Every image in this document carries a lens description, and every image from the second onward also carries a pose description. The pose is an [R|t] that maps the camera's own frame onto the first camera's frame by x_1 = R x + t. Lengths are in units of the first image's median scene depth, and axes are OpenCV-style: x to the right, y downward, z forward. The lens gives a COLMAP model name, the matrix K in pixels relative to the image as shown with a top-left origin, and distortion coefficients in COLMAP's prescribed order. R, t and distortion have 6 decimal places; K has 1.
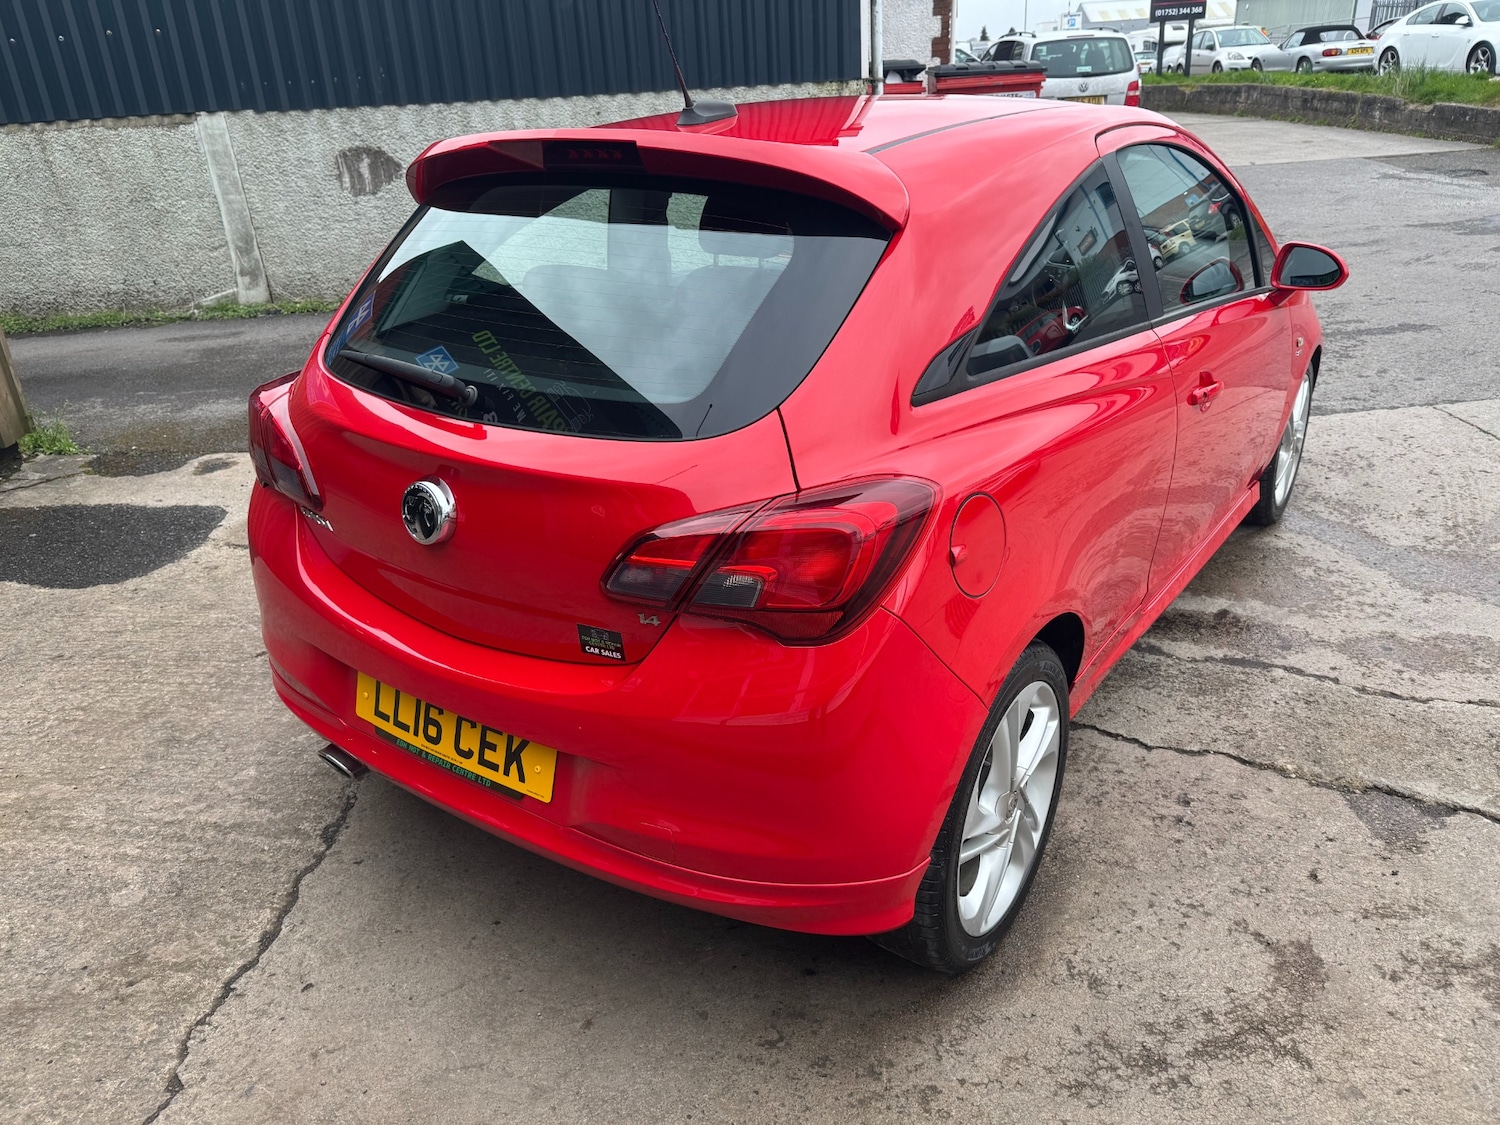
lens RADIAL K [[1059.3, 0, 747.5], [0, 1059.3, 554.7], [0, 0, 1]] dist [0.002729, -0.004025]
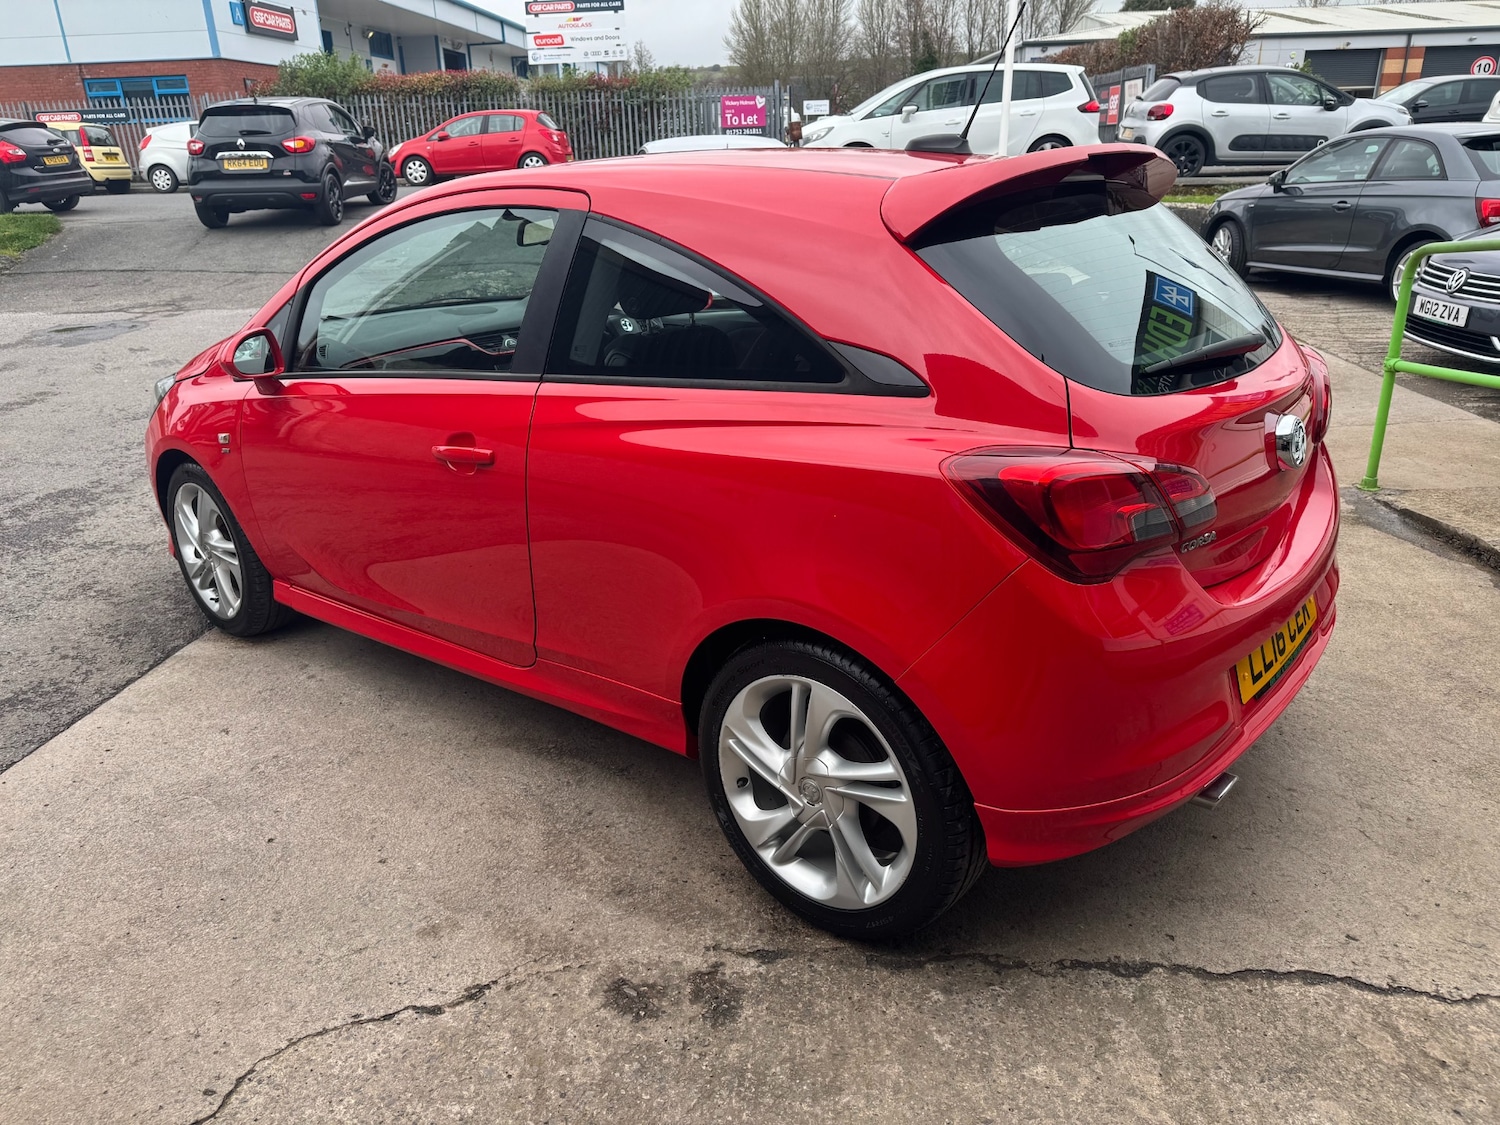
lens RADIAL K [[1055.3, 0, 744.4], [0, 1055.3, 564.1], [0, 0, 1]] dist [0.013018, -0.016444]
pose [[0.083313, -0.316814, 0.944822, -1.034396], [0.426189, 0.868362, 0.253595, -0.329975], [-0.900790, 0.381545, 0.207368, 0.922103]]
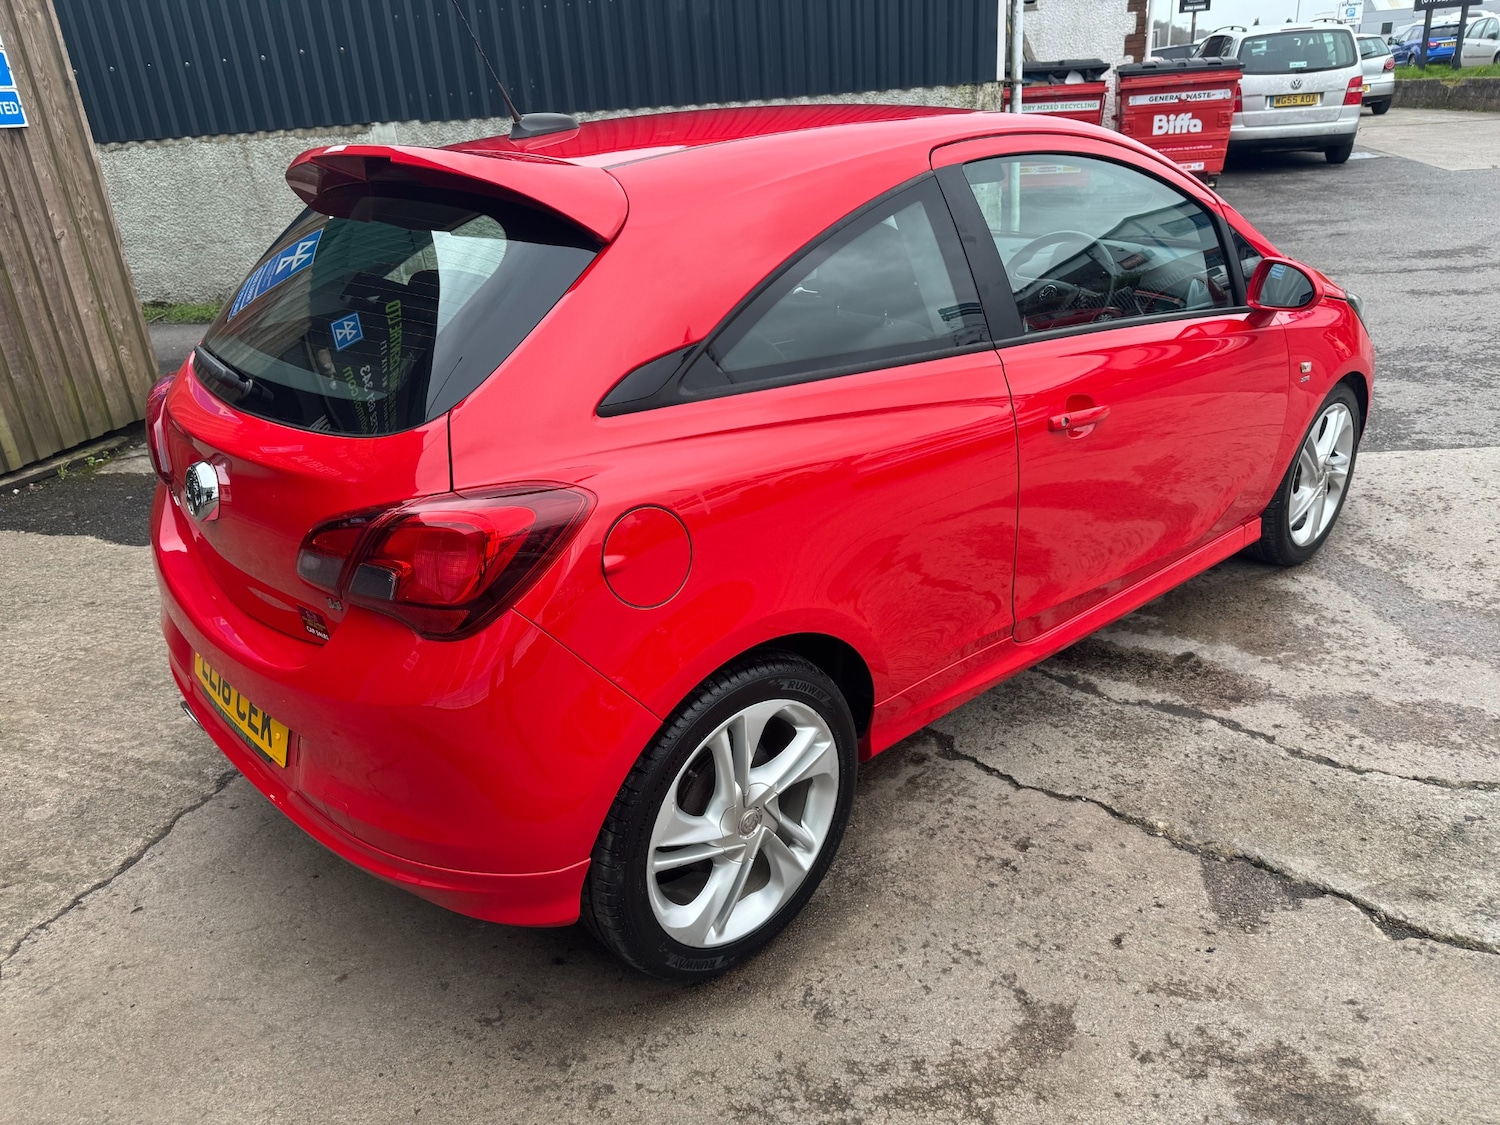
lens RADIAL K [[1050.9, 0, 750.0], [0, 1050.9, 562.5], [0, 0, 1]] dist [0.020456, -0.024610]
pose [[0.978041, 0.071283, -0.195844, 0.323264], [-0.070170, 0.997455, 0.012625, -0.015005], [0.196245, 0.001394, 0.980554, 0.022792]]
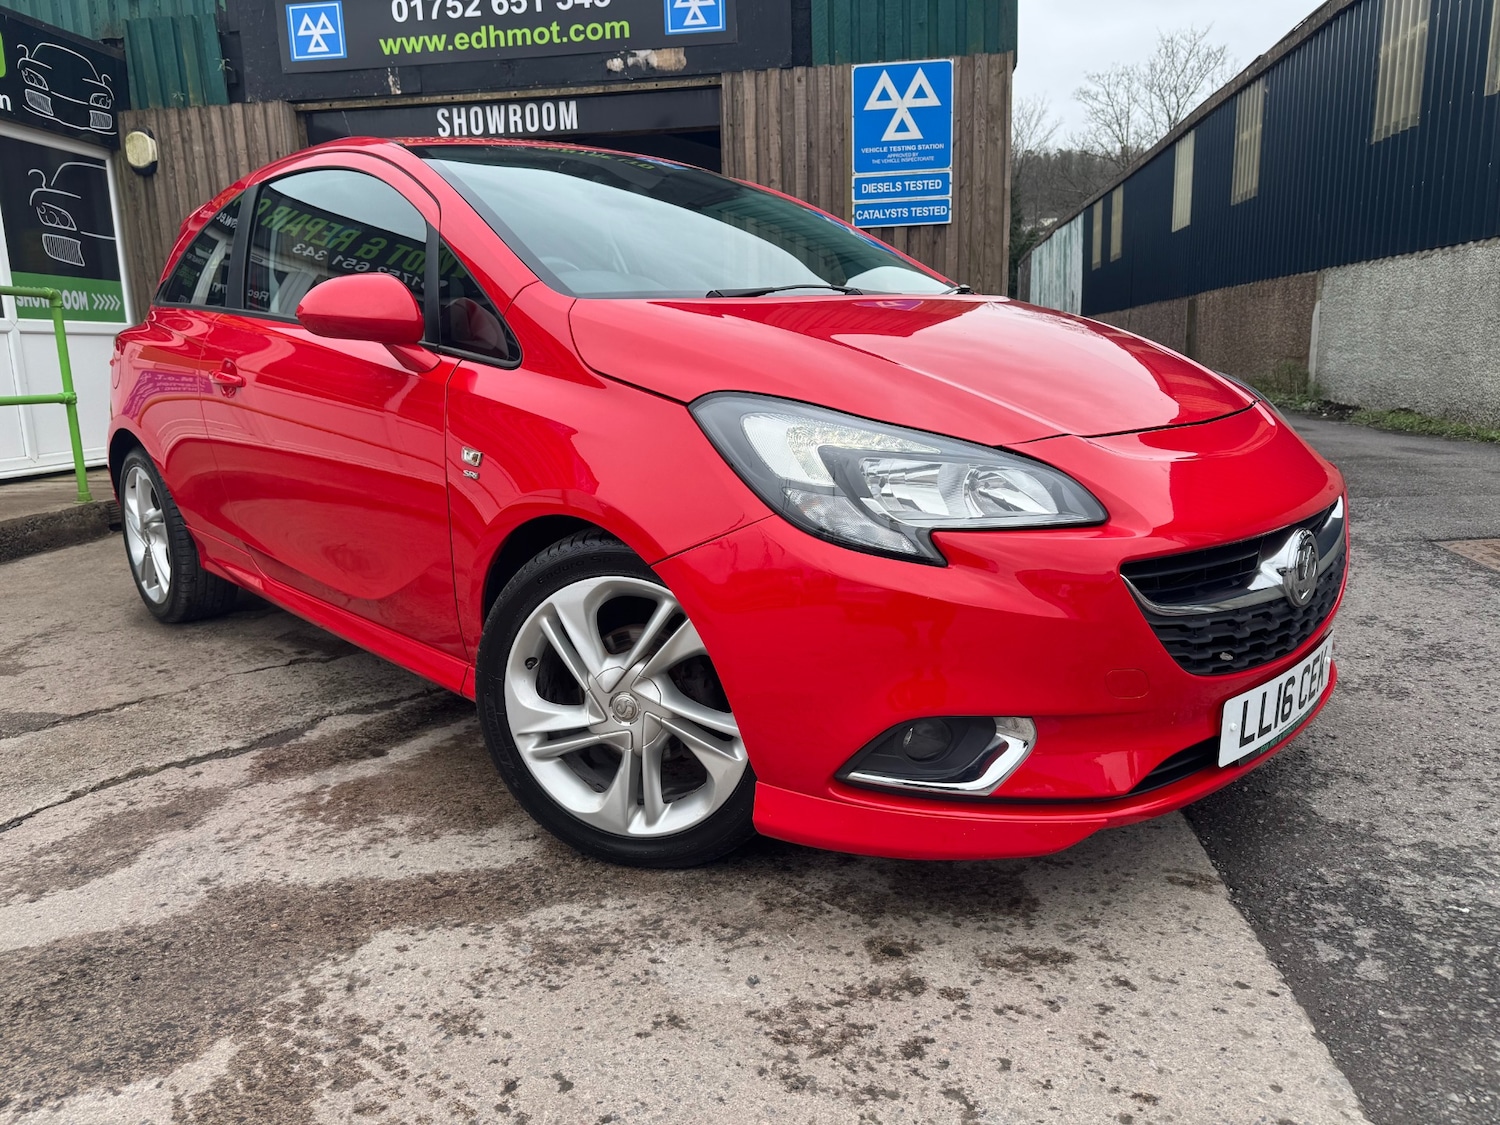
lens RADIAL K [[1058.7, 0, 750.0], [0, 1058.7, 562.5], [0, 0, 1]] dist [0.014526, -0.023034]
pose [[-0.172791, 0.242707, -0.954587, 1.415073], [-0.366365, 0.883789, 0.291022, -0.495022], [0.914287, 0.400013, -0.063792, 1.598902]]
